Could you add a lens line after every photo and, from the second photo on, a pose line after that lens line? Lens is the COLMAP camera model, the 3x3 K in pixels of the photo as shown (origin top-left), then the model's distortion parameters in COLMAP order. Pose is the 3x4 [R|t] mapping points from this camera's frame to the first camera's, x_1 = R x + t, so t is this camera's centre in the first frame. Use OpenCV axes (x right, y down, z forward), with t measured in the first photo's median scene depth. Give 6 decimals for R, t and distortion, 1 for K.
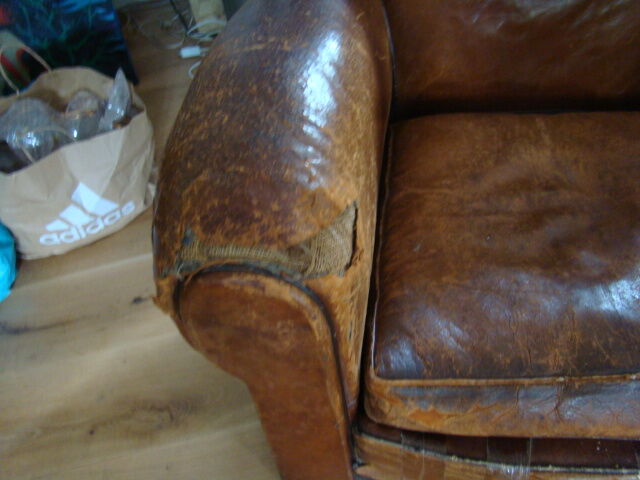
lens RADIAL K [[596.8, 0, 320.0], [0, 596.8, 240.0], [0, 0, 1]] dist [-0.190895, 0.116025]
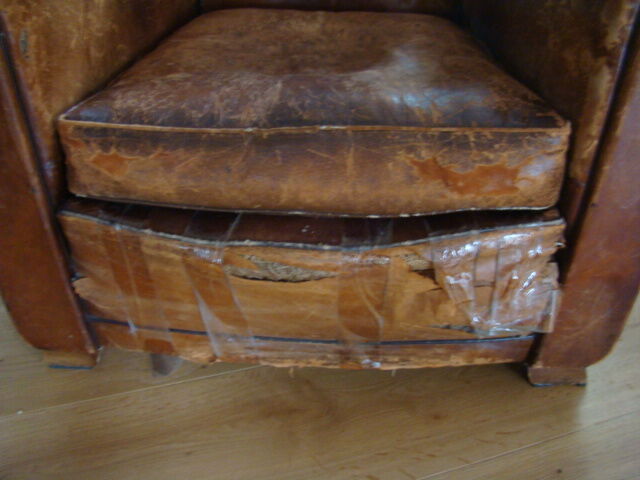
lens RADIAL K [[596.8, 0, 320.0], [0, 596.8, 240.0], [0, 0, 1]] dist [-0.190895, 0.116025]
pose [[0.992571, 0.065844, 0.102313, 0.410472], [-0.046641, 0.982584, -0.179869, 0.547780], [-0.112374, 0.173761, 0.978355, 0.041479]]
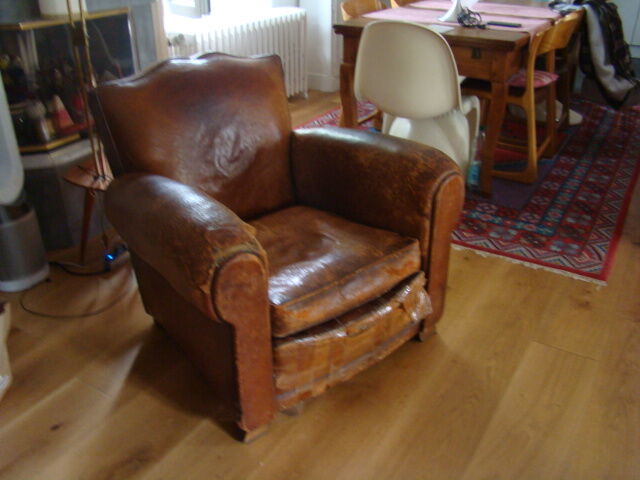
lens RADIAL K [[596.8, 0, 320.0], [0, 596.8, 240.0], [0, 0, 1]] dist [-0.190895, 0.116025]
pose [[0.708749, -0.231974, 0.666231, -1.221671], [0.467092, 0.862041, -0.196749, 0.515537], [-0.528678, 0.450637, 0.719324, -0.853843]]
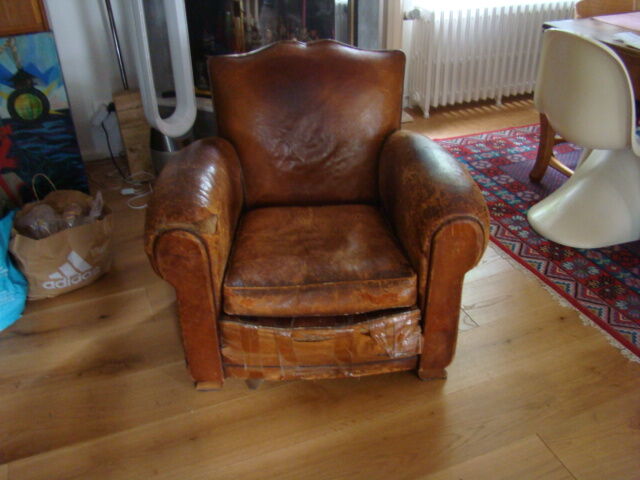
lens RADIAL K [[596.8, 0, 320.0], [0, 596.8, 240.0], [0, 0, 1]] dist [-0.190895, 0.116025]
pose [[0.985711, 0.008952, 0.168208, 0.056506], [0.038832, 0.959614, -0.278626, 0.730477], [-0.163909, 0.281177, 0.945554, -1.492201]]
